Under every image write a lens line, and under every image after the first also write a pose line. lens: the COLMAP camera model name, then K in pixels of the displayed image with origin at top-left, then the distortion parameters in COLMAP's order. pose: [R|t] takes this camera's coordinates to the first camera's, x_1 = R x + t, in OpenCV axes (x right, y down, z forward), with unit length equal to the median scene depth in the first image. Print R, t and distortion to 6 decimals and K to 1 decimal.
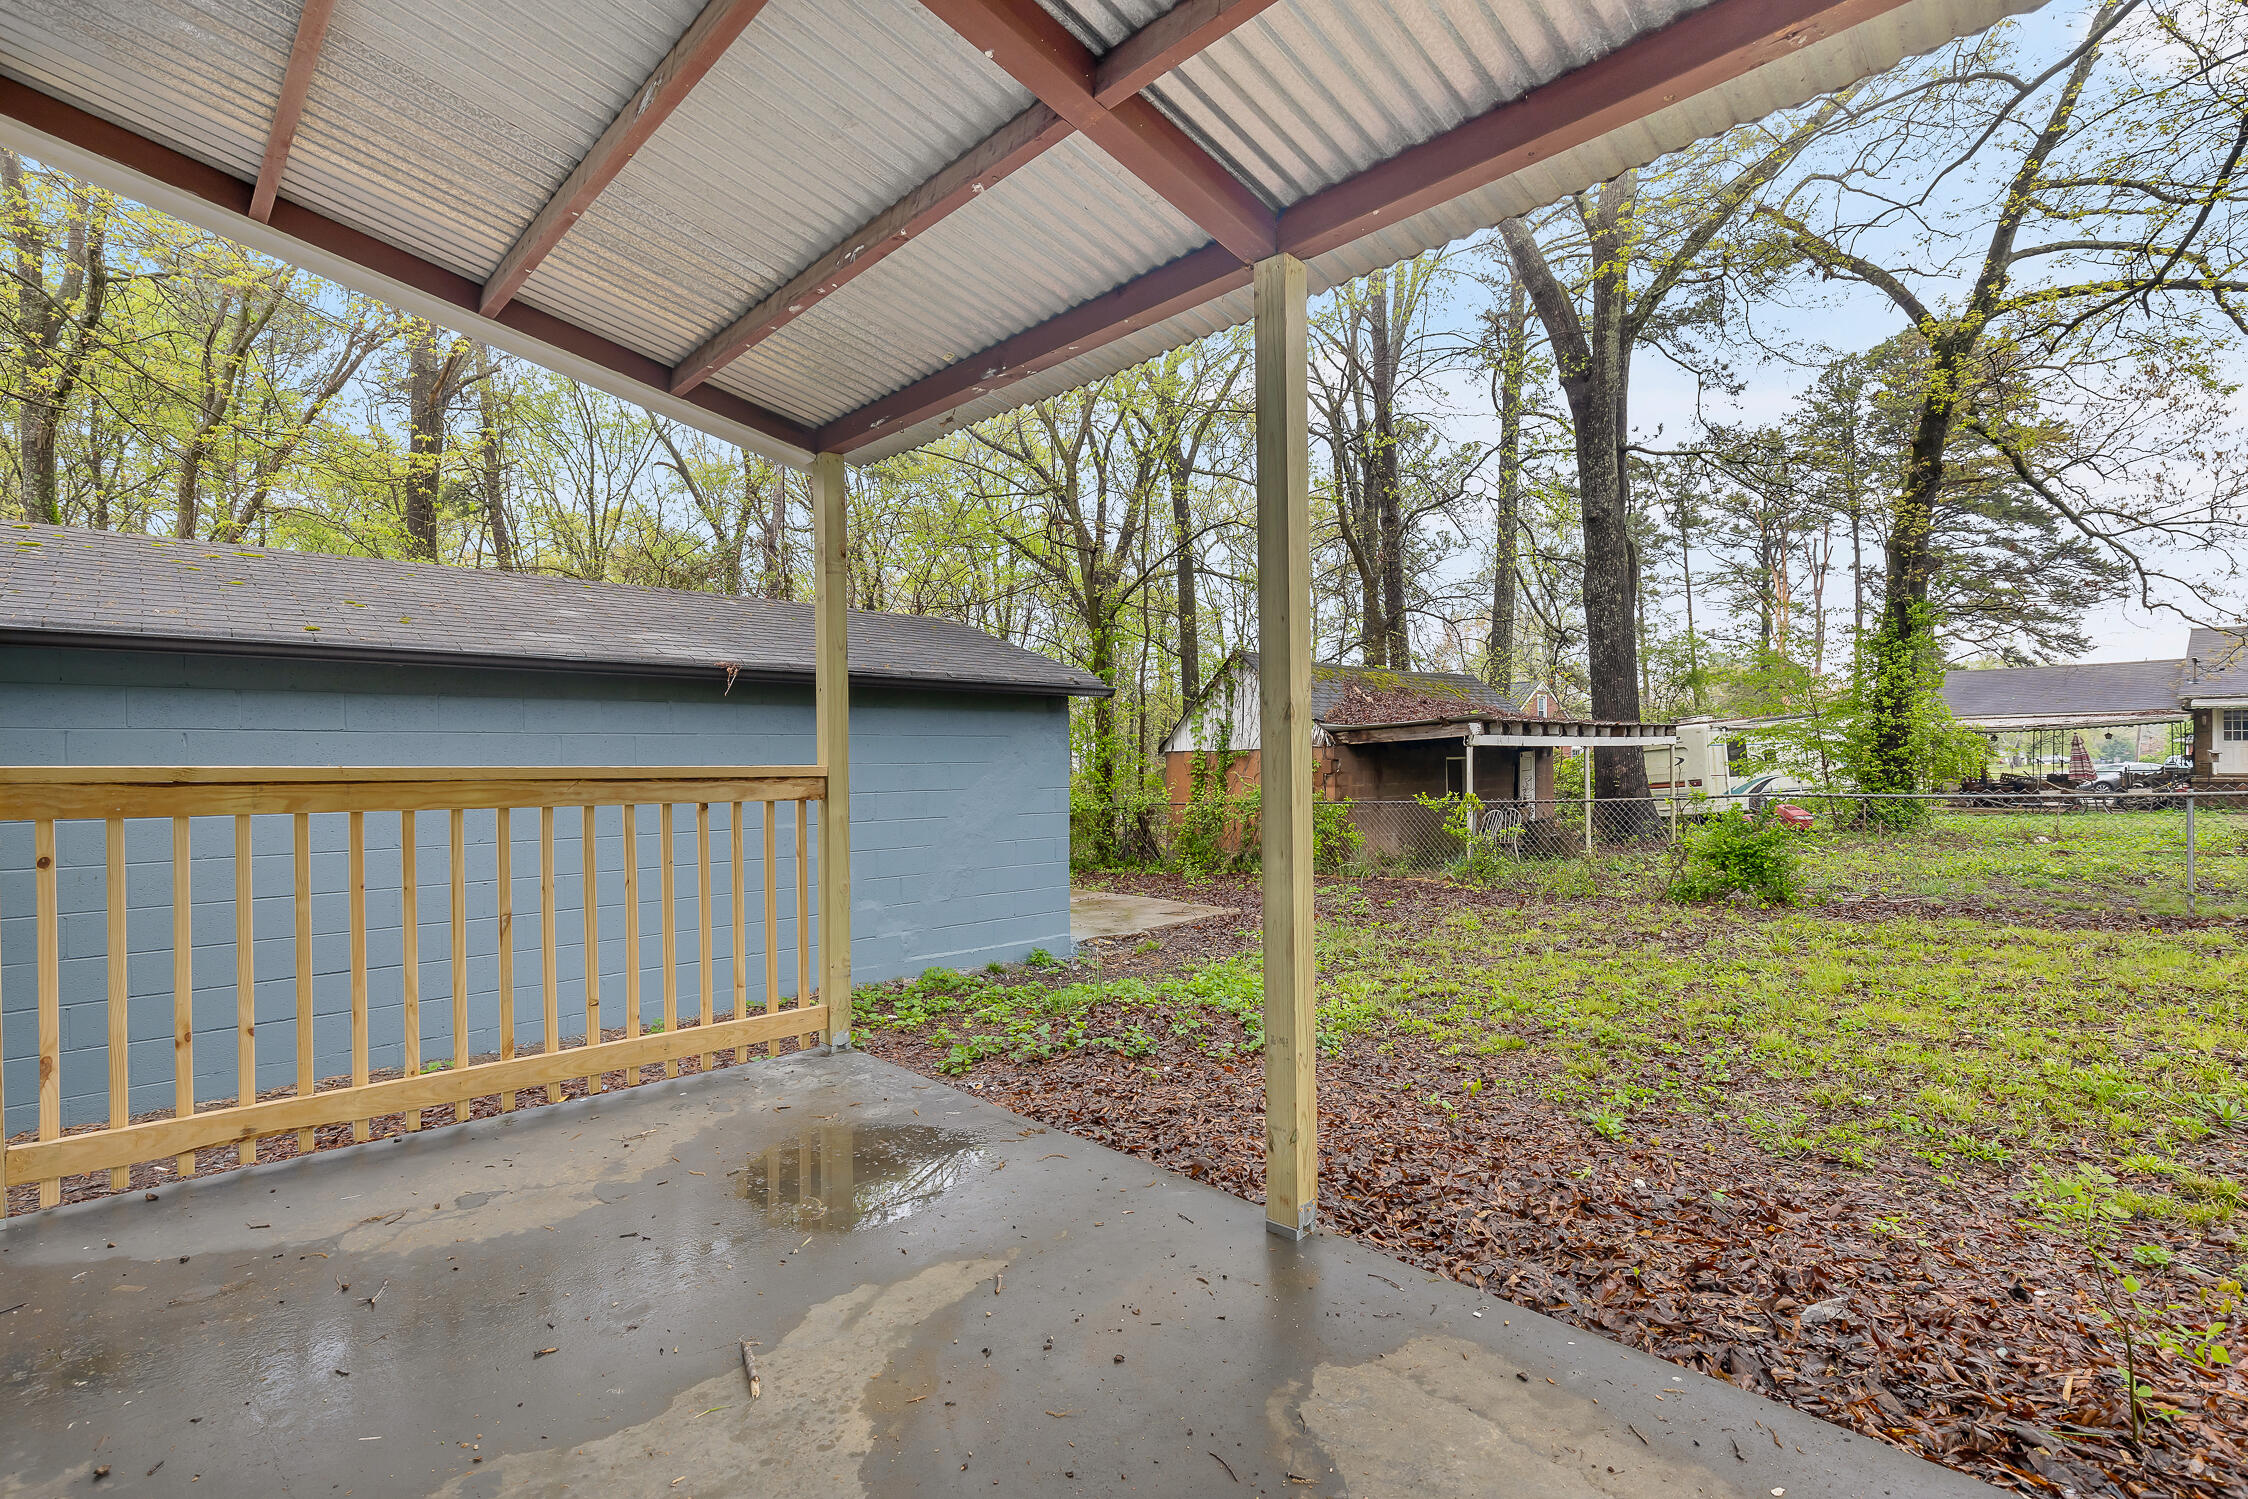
lens RADIAL K [[1037.2, 0, 1124.0], [0, 1037.2, 749.5], [0, 0, 1]] dist [-0.000861, -0.000436]
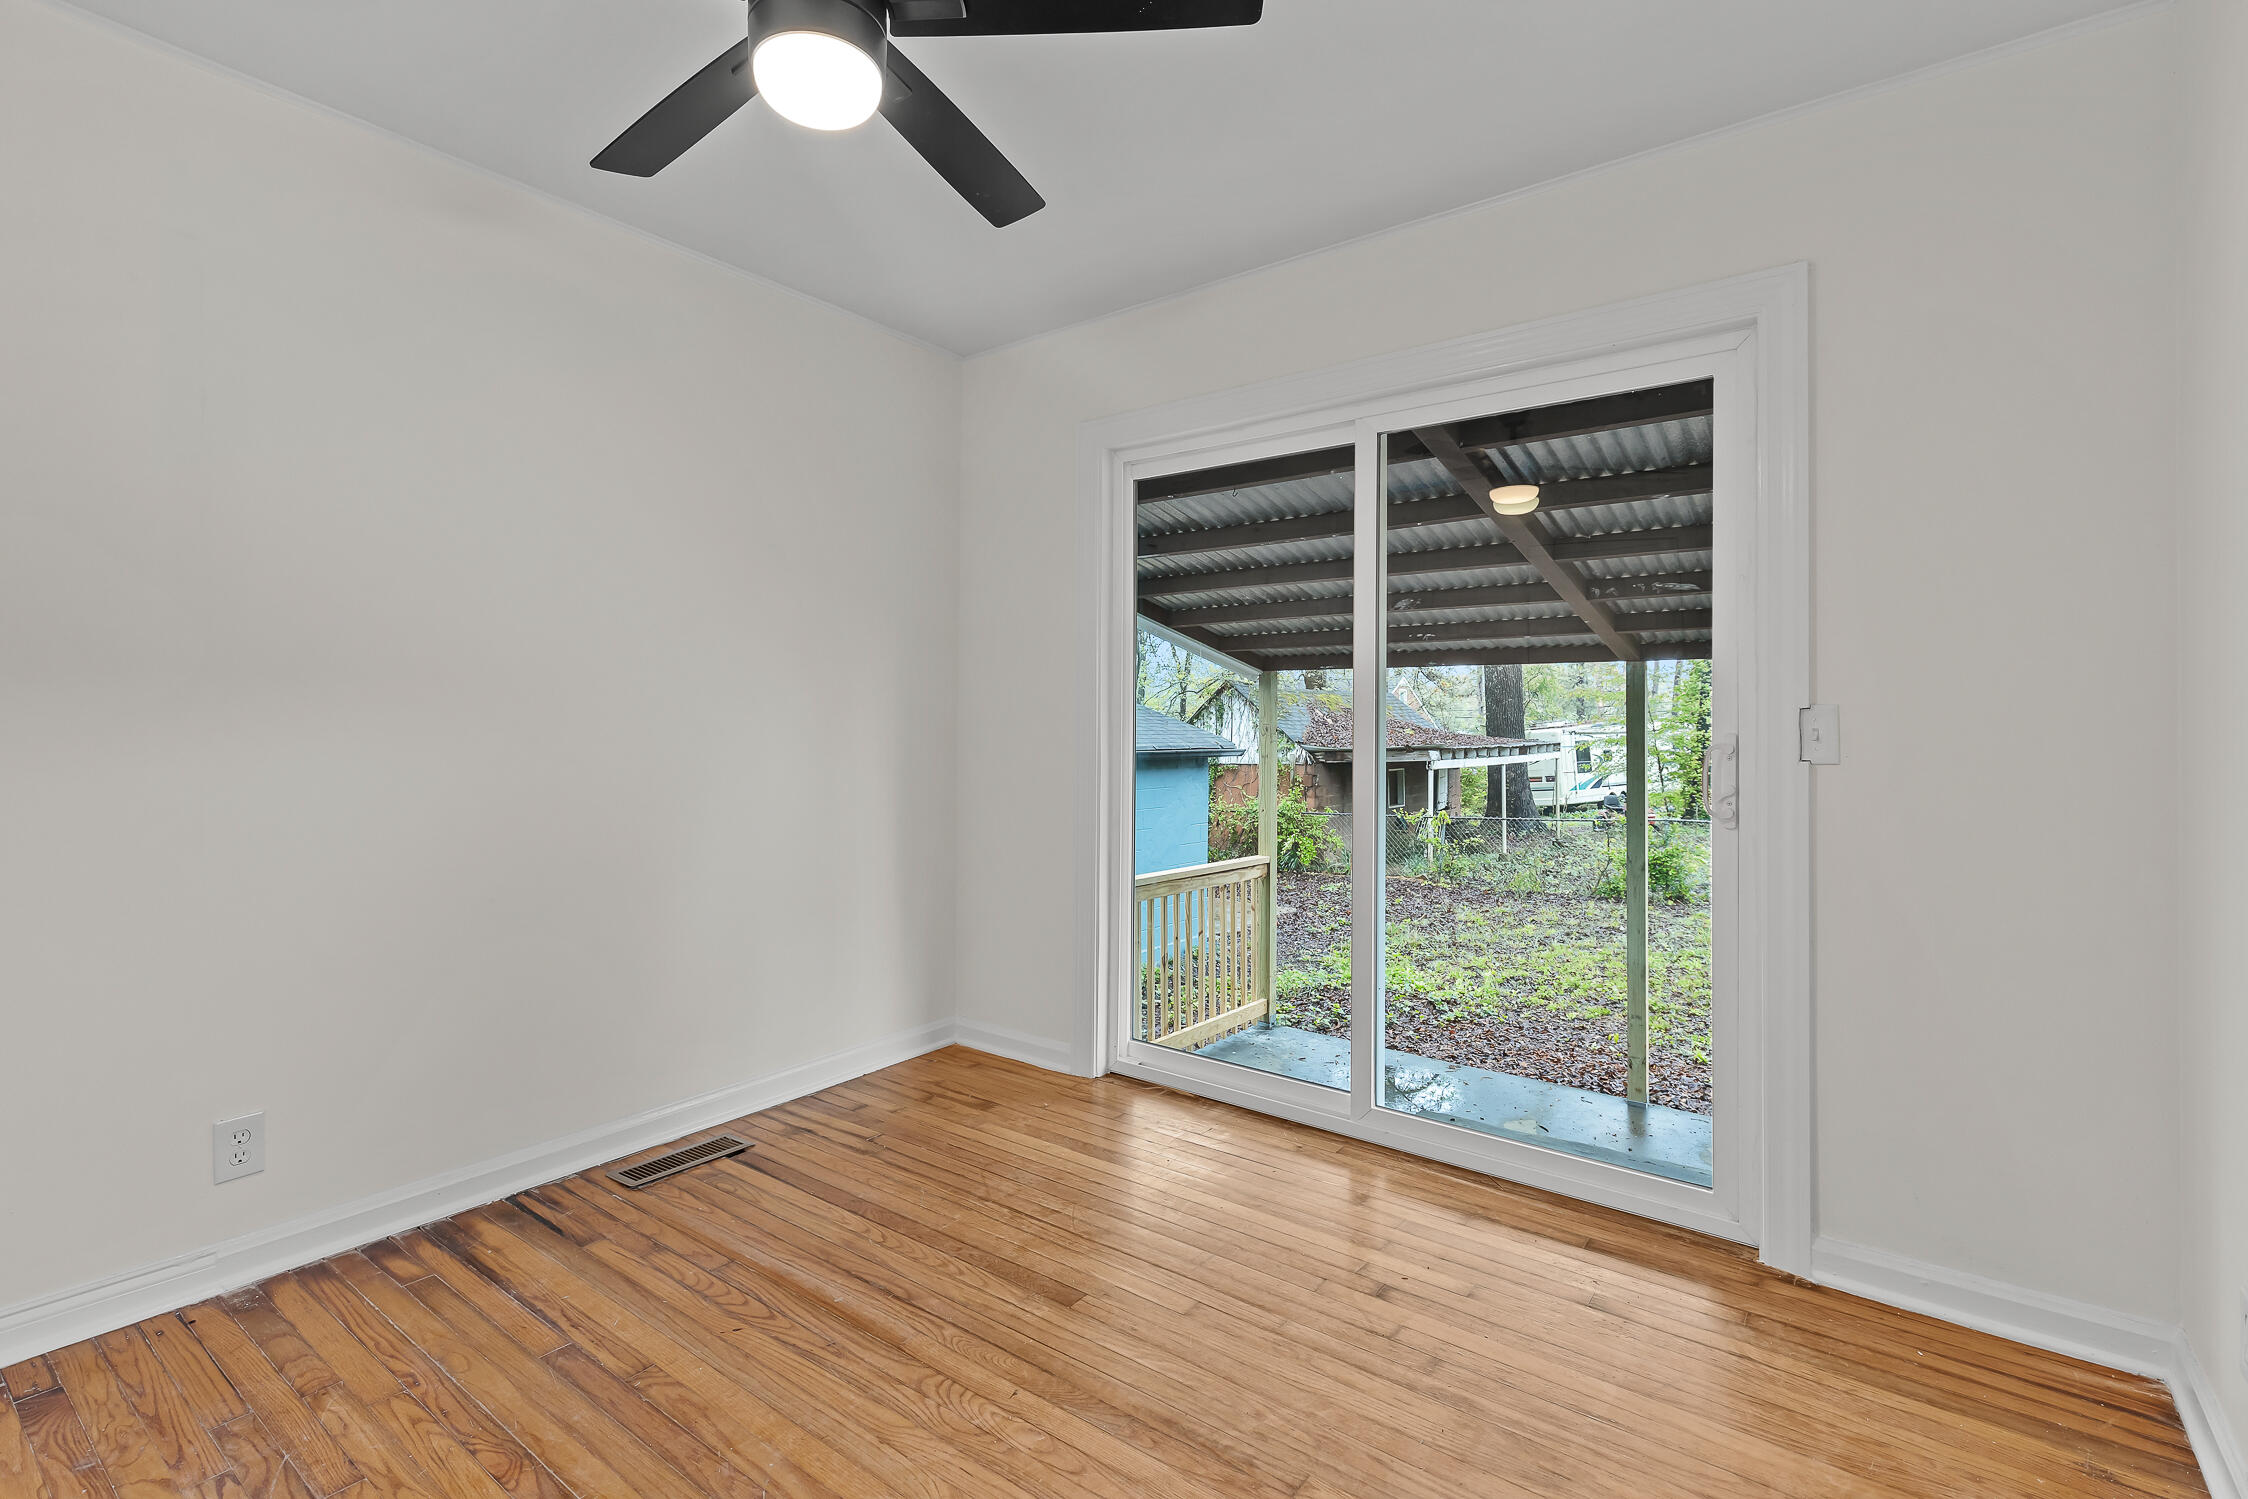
lens RADIAL K [[1037.8, 0, 1085.0], [0, 1037.8, 708.9], [0, 0, 1]] dist [-0.000900, -0.000089]
pose [[0.991507, 0.017038, 0.128929, -0.239566], [-0.016497, 0.999850, -0.005265, -0.062030], [-0.129000, 0.003093, 0.991640, -0.186727]]
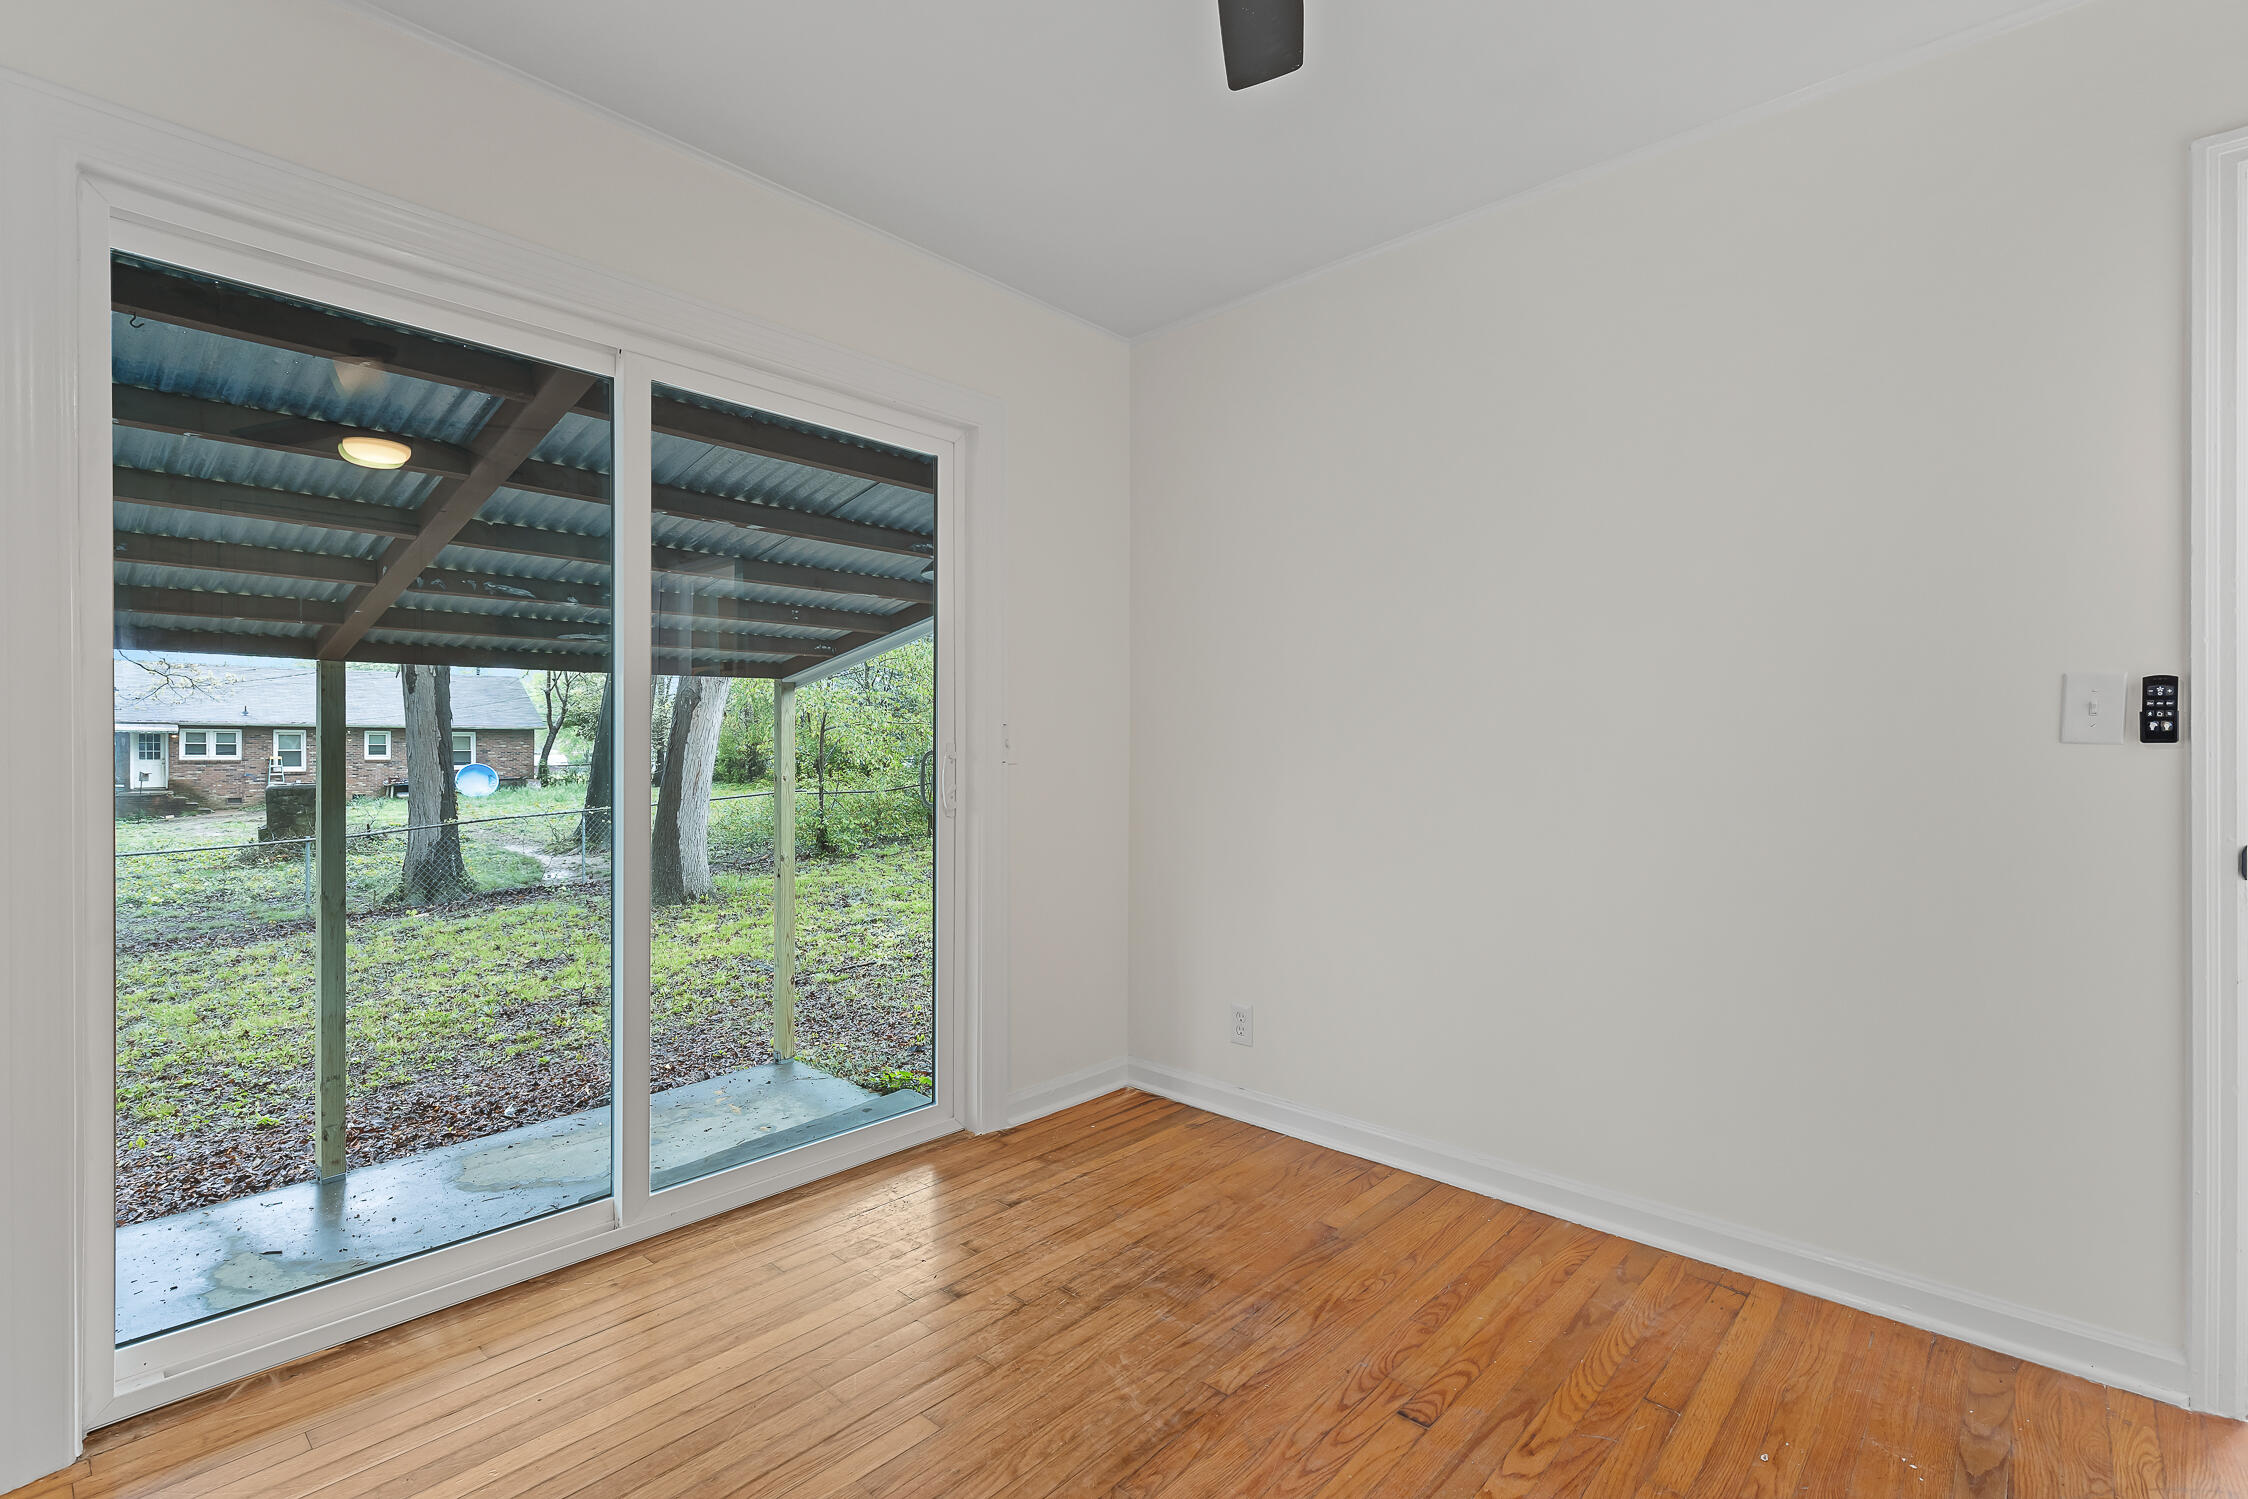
lens RADIAL K [[1037.2, 0, 1124.0], [0, 1037.2, 749.5], [0, 0, 1]] dist [-0.000861, -0.000436]
pose [[-0.063727, -0.000577, 0.997967, -0.332960], [-0.009007, 0.999959, 0.000003, -0.059420], [-0.997927, -0.008988, -0.063729, -0.053858]]
